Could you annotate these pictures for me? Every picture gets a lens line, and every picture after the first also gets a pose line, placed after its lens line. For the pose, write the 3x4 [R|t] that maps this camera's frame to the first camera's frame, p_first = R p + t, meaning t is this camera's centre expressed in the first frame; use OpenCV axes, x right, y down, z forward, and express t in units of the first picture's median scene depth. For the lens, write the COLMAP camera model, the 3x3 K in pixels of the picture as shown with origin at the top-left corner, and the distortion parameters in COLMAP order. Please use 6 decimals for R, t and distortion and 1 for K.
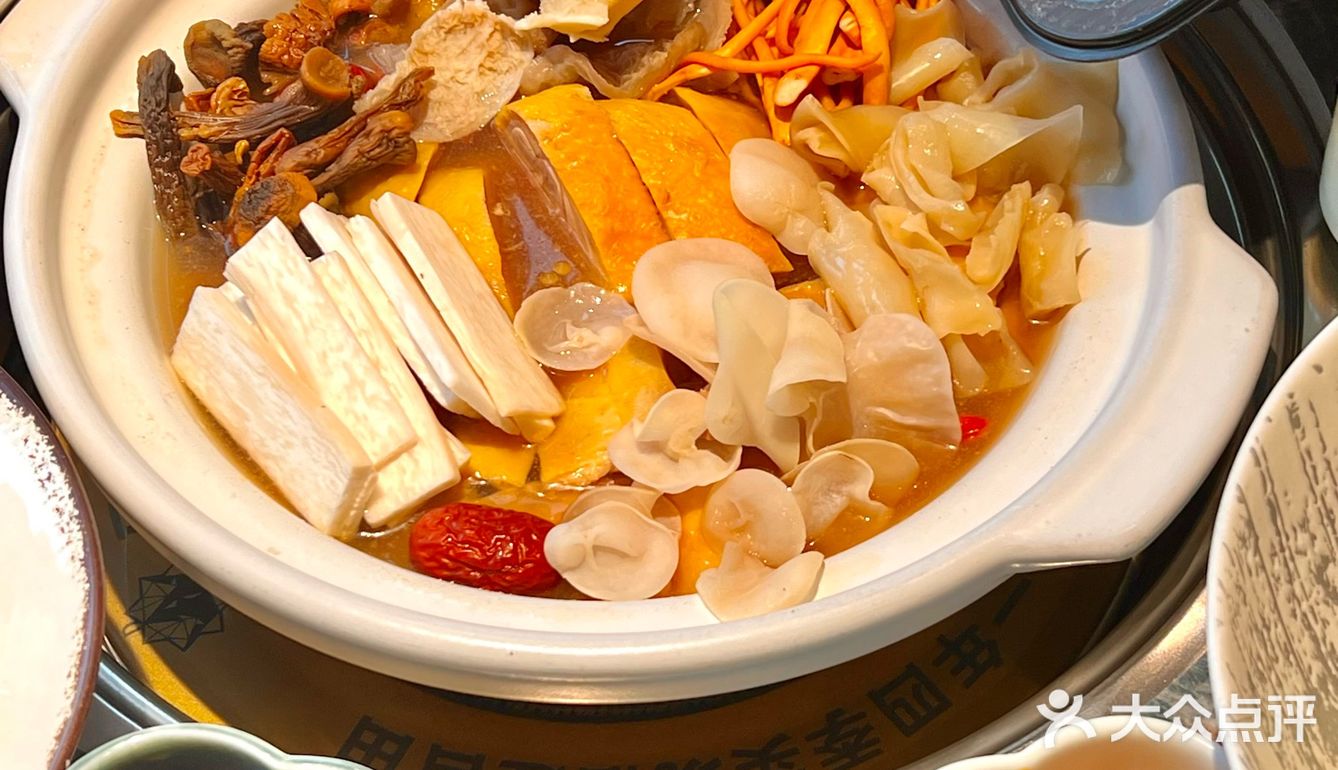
lens RADIAL K [[2236.2, 0, 669.9], [0, 2236.2, 383.8], [0, 0, 1]] dist [0.067023, 0.000000]
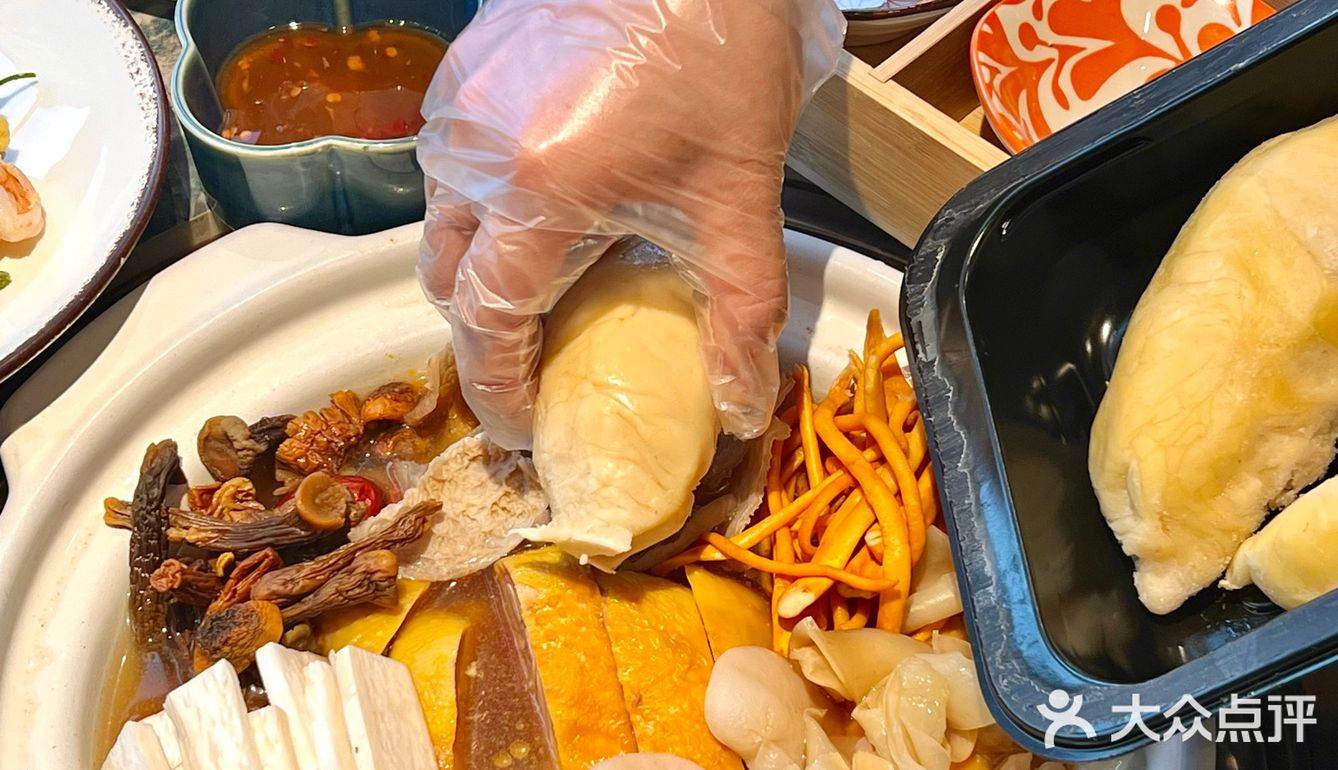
lens RADIAL K [[2236.2, 0, 668.9], [0, 2236.2, 386.5], [0, 0, 1]] dist [0.067023, 0.000000]
pose [[0.976806, 0.172053, -0.127467, 0.105906], [-0.178219, 0.983234, -0.038581, -0.174553], [0.118692, 0.060403, 0.991092, 0.058829]]
